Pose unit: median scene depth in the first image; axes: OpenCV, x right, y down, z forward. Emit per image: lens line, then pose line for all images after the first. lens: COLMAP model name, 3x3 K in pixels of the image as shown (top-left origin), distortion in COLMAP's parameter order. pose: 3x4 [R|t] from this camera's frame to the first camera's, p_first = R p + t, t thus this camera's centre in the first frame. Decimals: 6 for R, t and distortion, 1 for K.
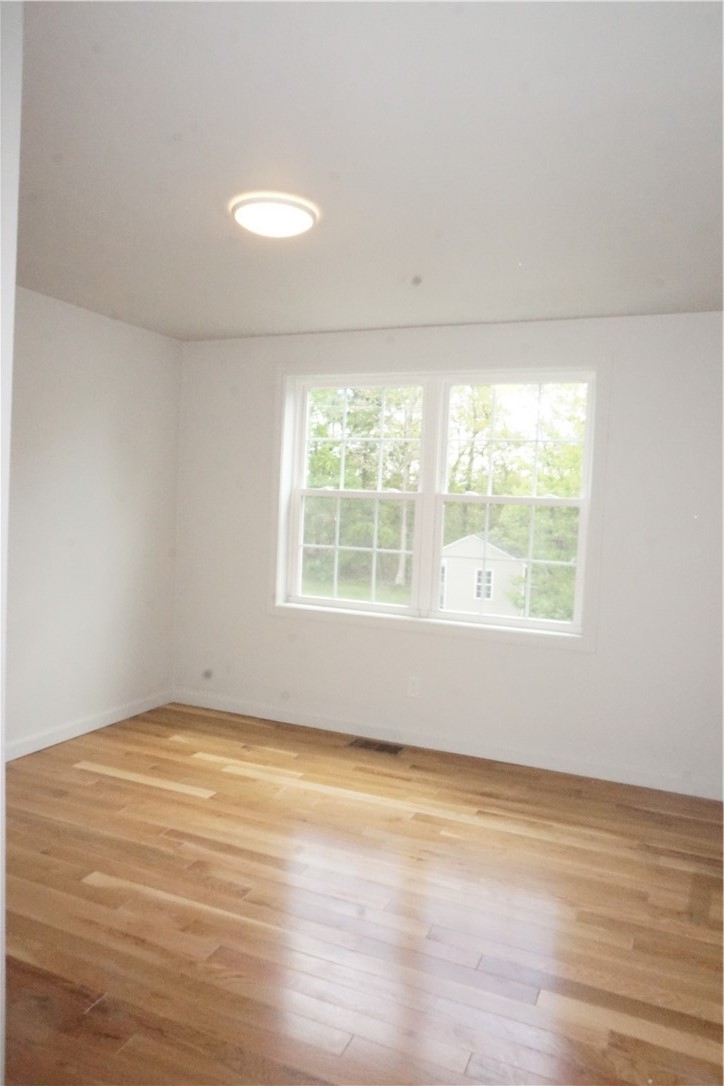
lens RADIAL K [[725.5, 0, 360.6], [0, 725.5, 540.6], [0, 0, 1]] dist [-0.036571, 0.027307]
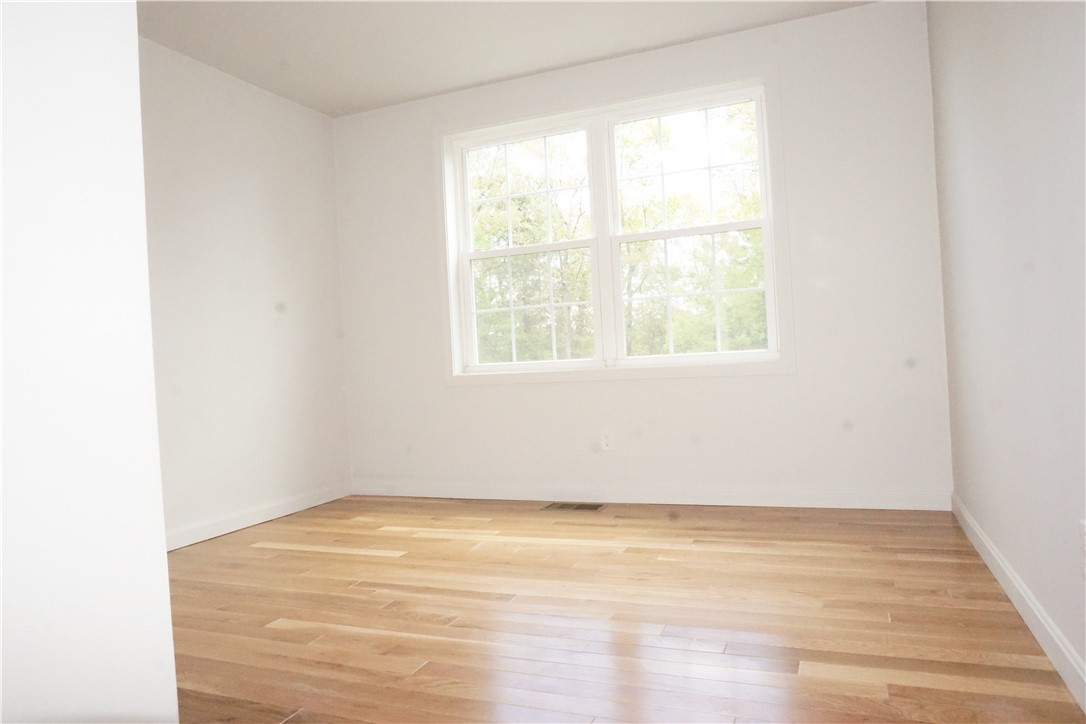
lens RADIAL K [[725.5, 0, 545.3], [0, 725.5, 362.6], [0, 0, 1]] dist [-0.036571, 0.027307]
pose [[0.995222, -0.093878, 0.026844, -0.031752], [0.094964, 0.994572, -0.042528, 0.184527], [-0.022706, 0.044874, 0.998735, 0.077542]]
